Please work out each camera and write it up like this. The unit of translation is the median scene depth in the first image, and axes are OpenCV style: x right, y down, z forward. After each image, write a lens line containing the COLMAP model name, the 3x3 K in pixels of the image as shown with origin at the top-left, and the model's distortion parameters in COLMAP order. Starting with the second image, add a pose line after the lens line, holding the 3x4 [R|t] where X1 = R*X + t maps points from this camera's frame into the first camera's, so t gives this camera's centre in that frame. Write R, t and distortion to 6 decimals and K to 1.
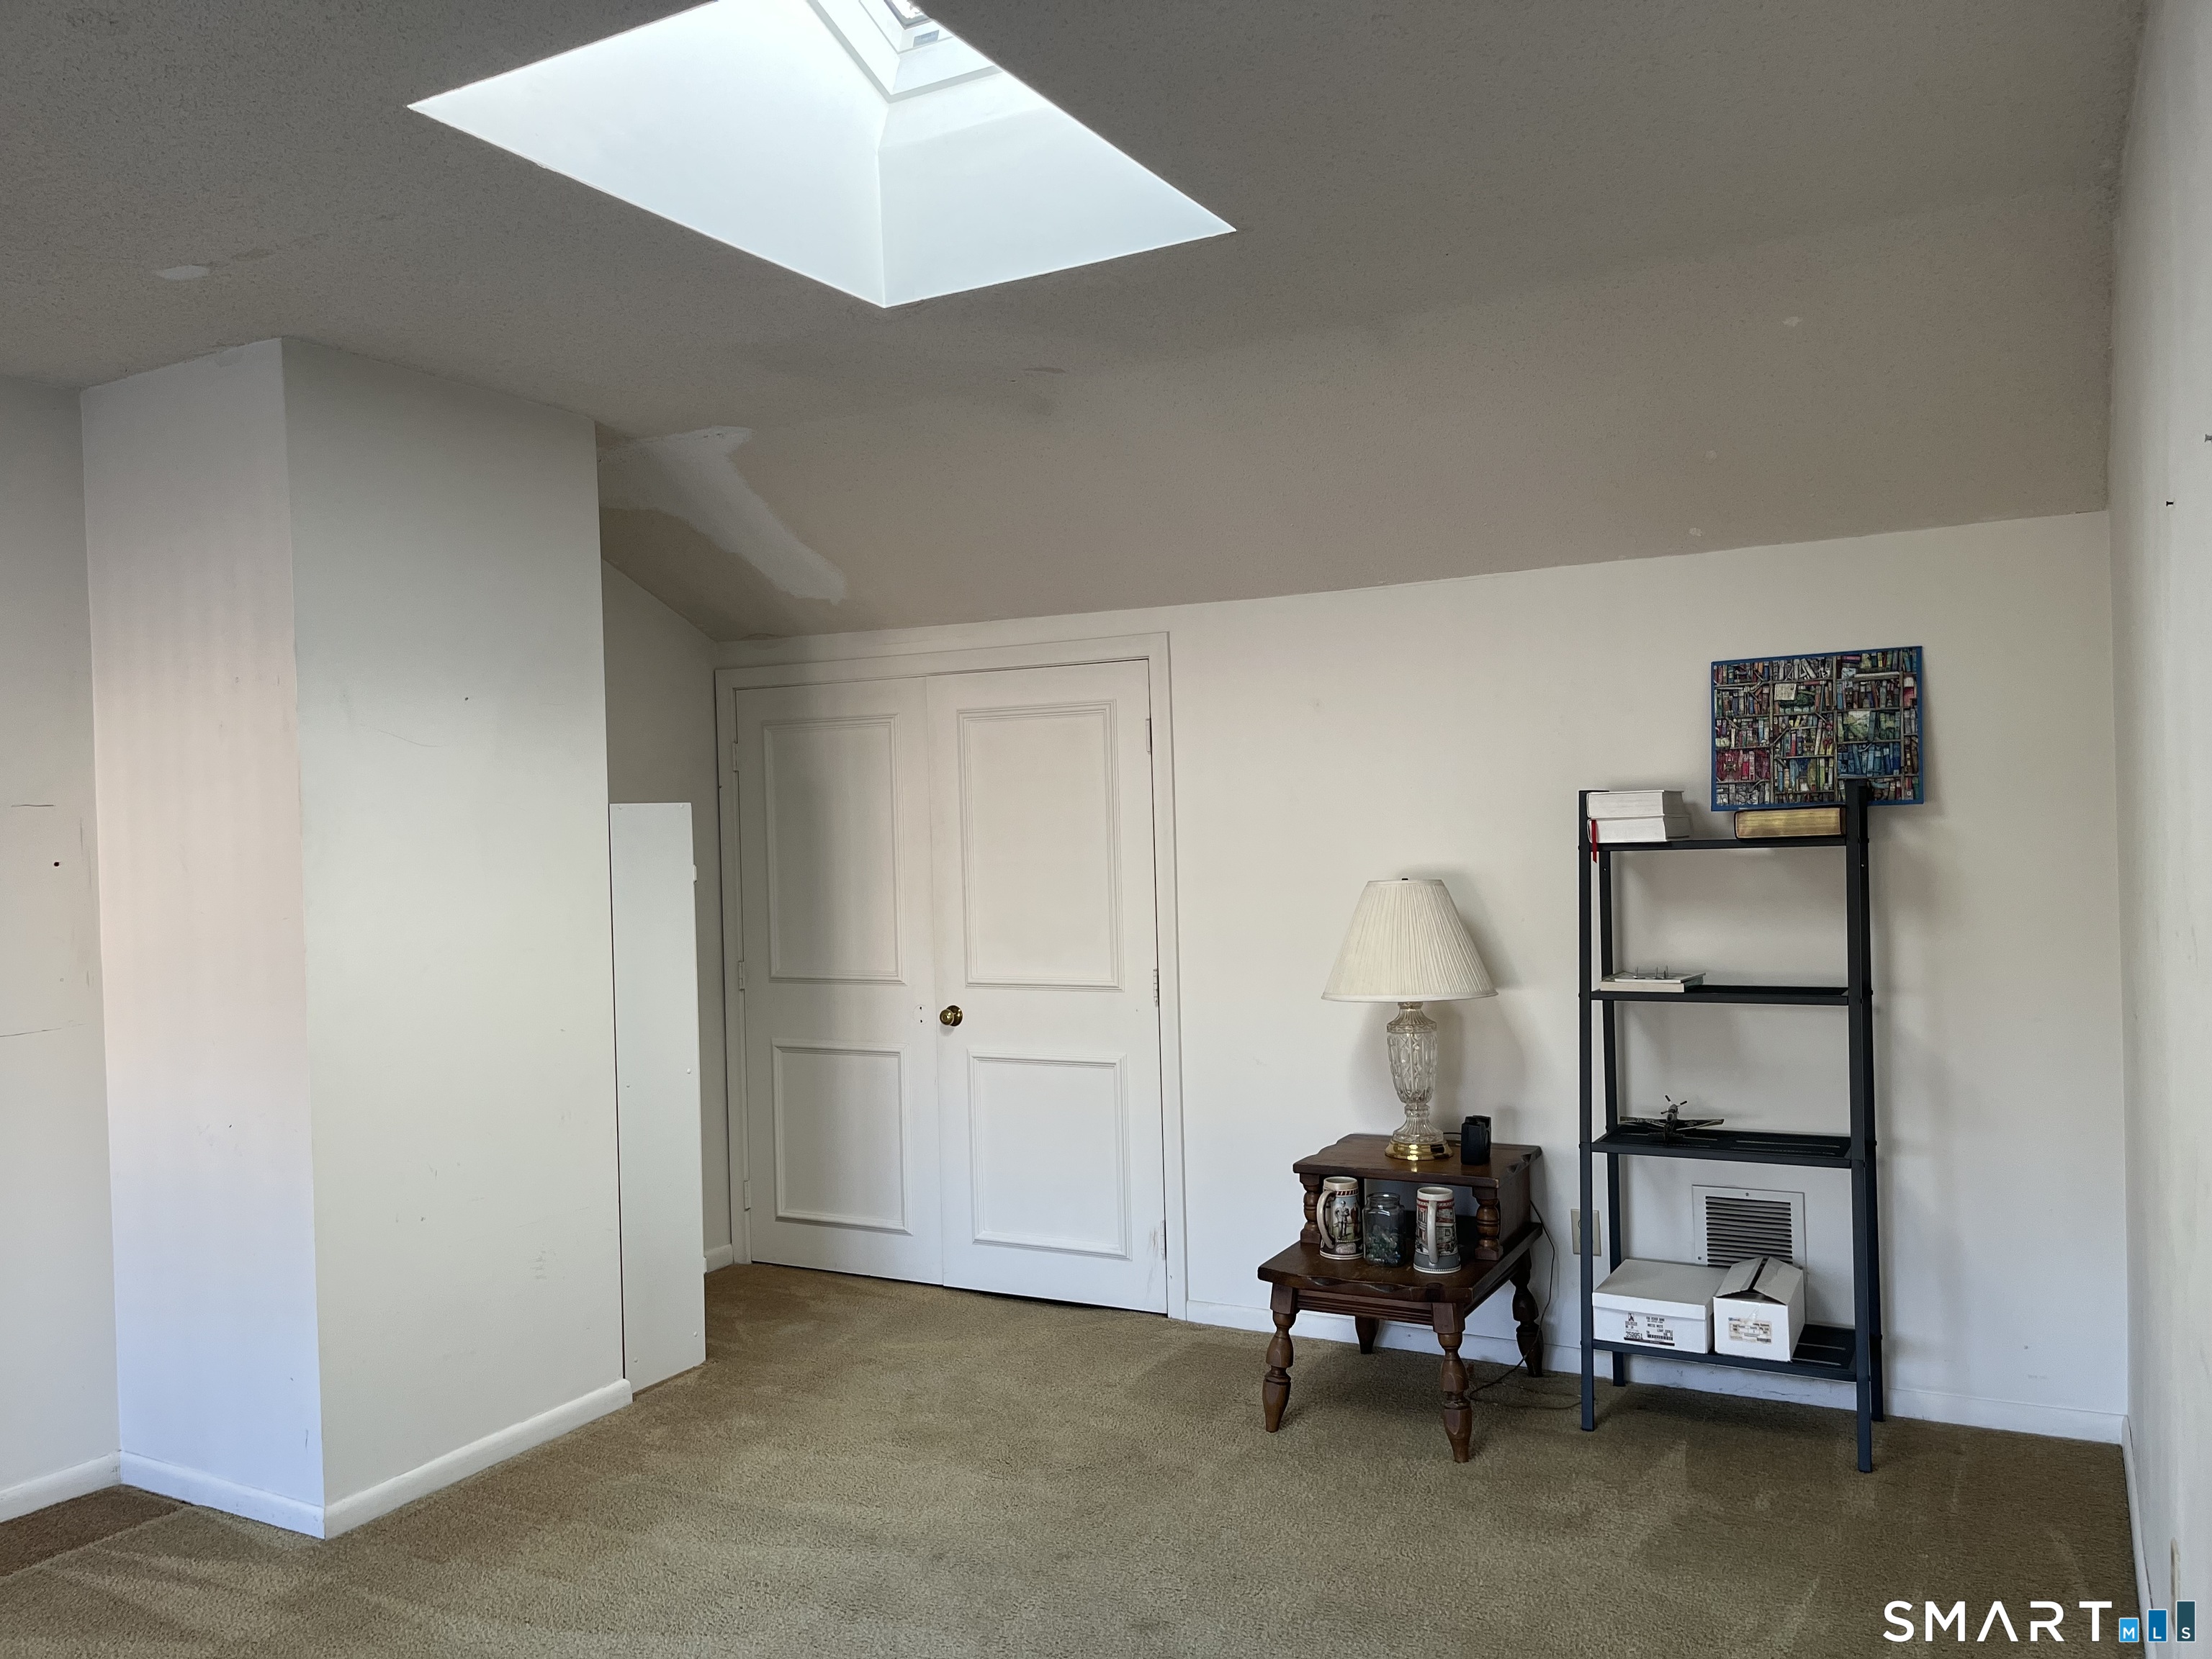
lens RADIAL K [[1656.7, 0, 1115.7], [0, 1656.7, 834.8], [0, 0, 1]] dist [0.013637, -0.023715]
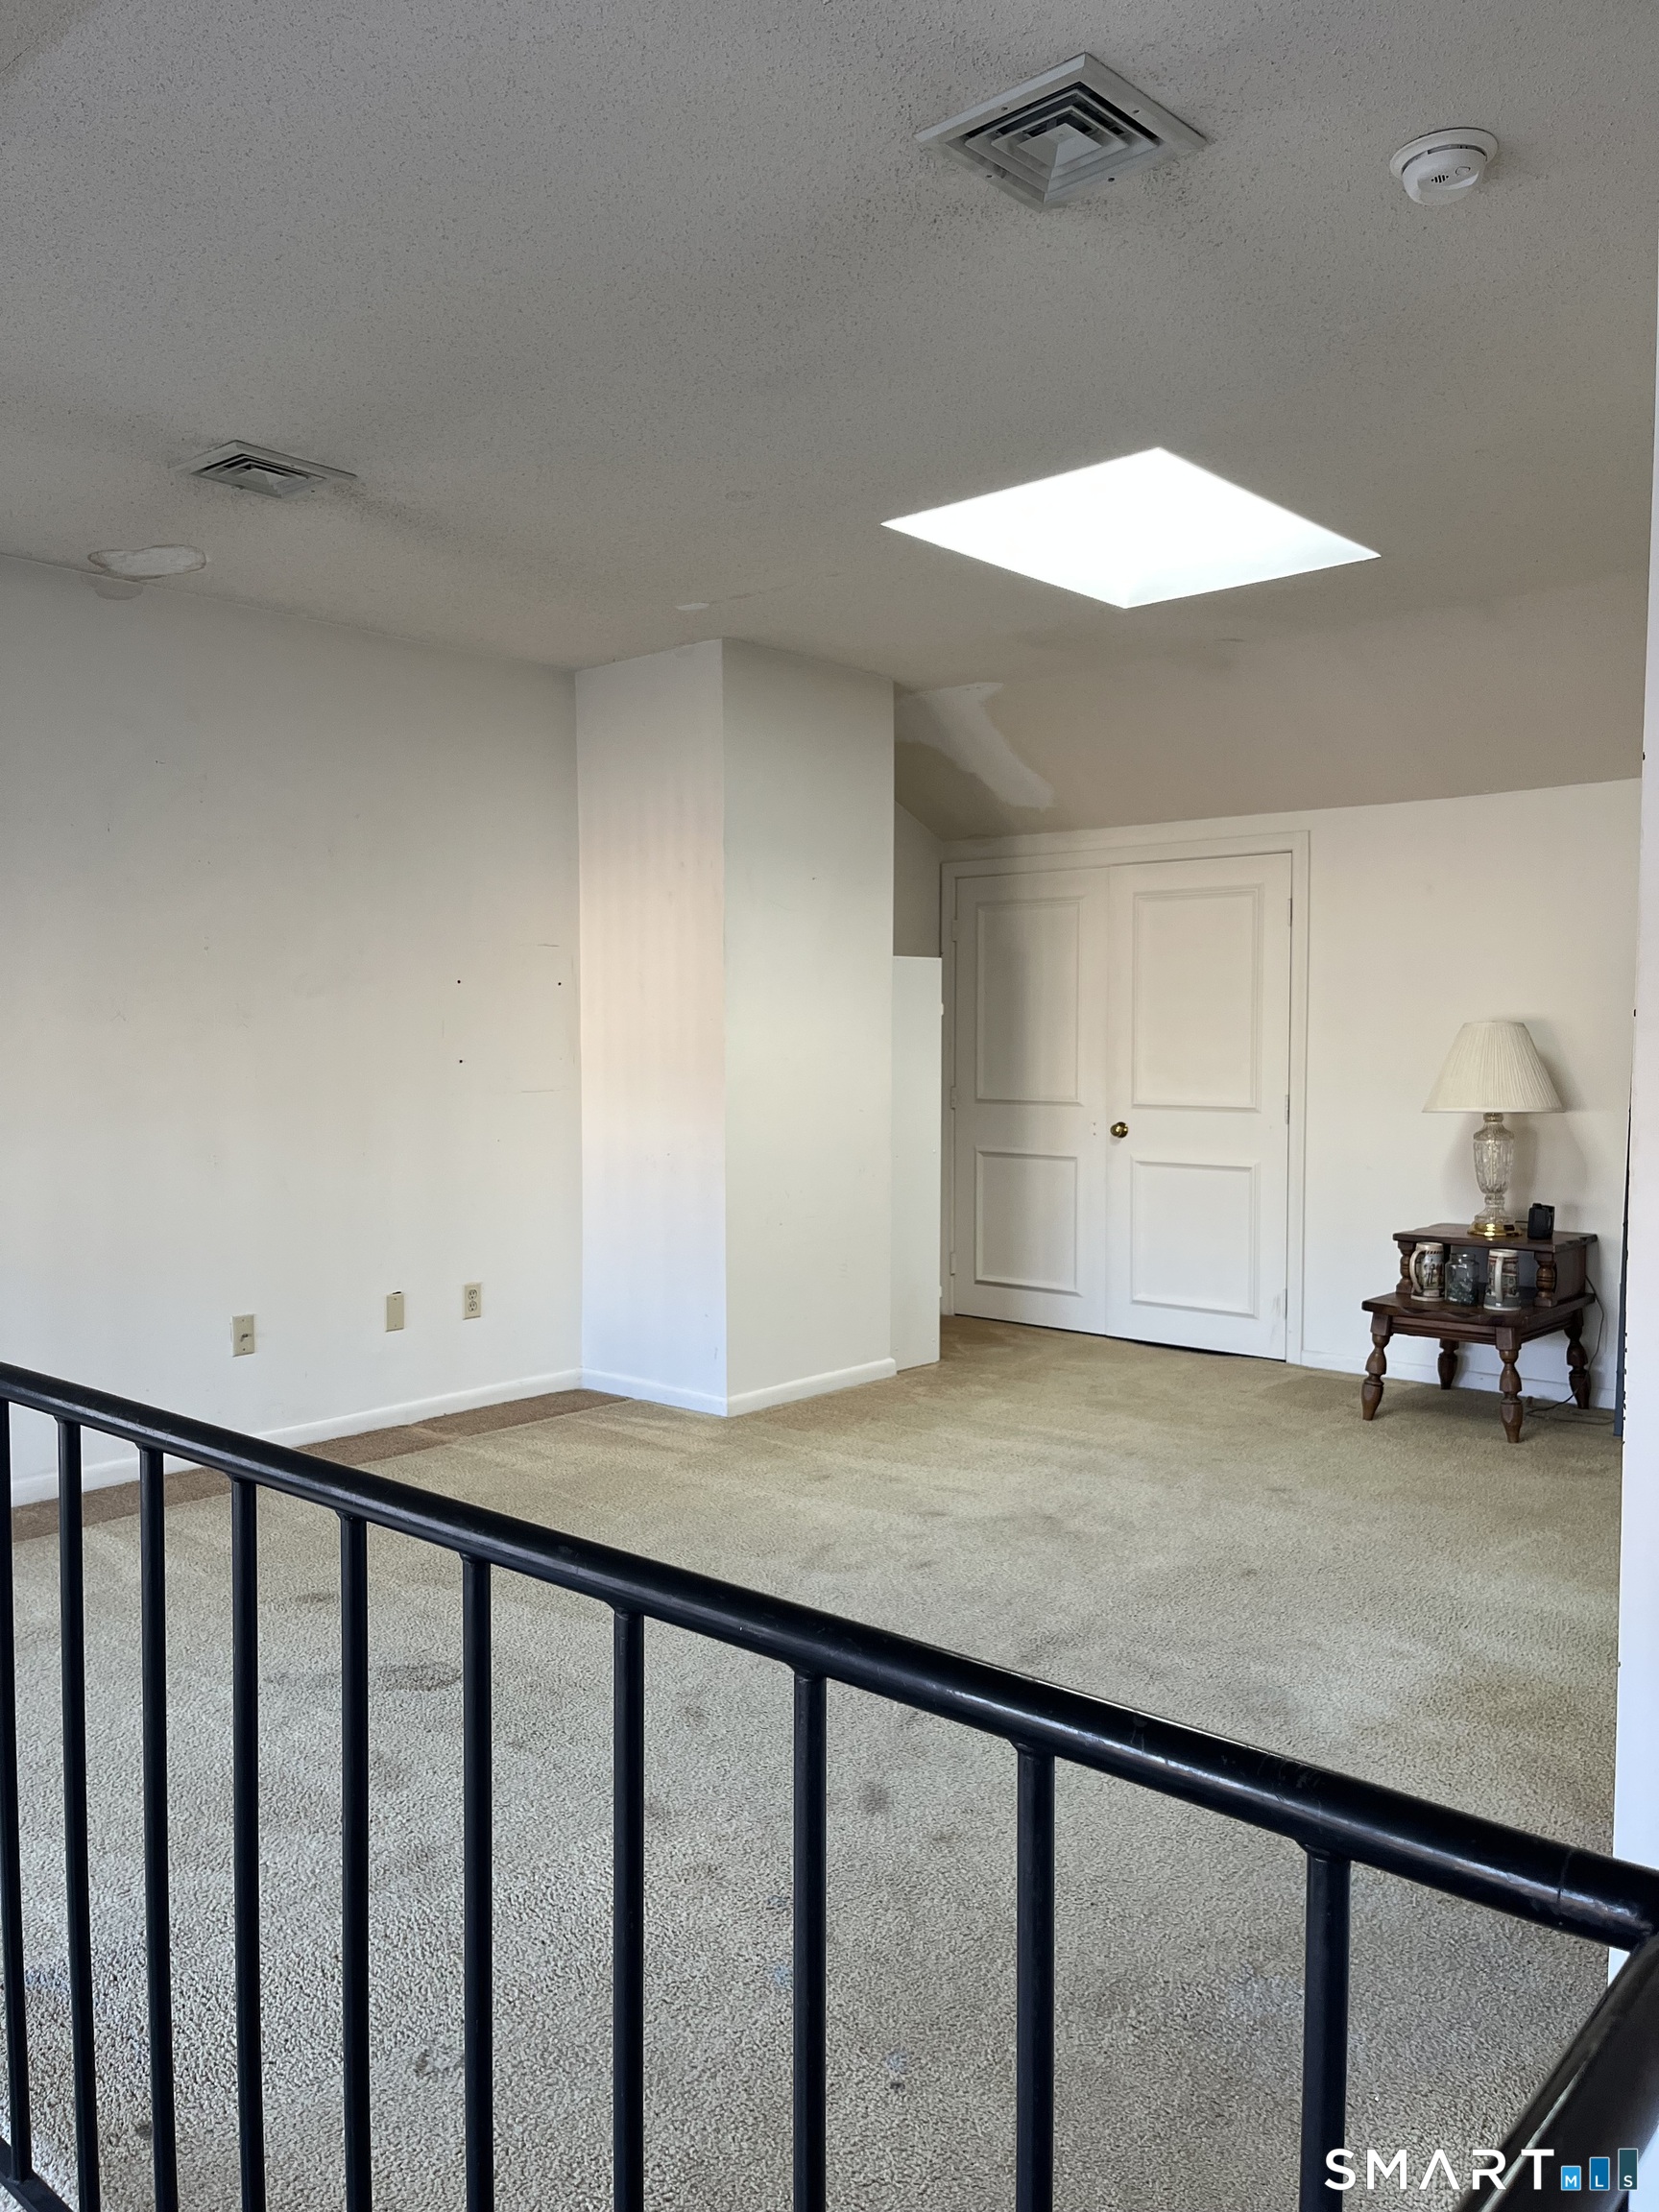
lens RADIAL K [[1656.7, 0, 807.1], [0, 1656.7, 1117.1], [0, 0, 1]] dist [0.013637, -0.023715]
pose [[0.970919, 0.039050, -0.236201, -0.037944], [-0.028026, 0.998363, 0.049850, 0.051554], [0.237761, -0.041781, 0.970425, -0.393911]]
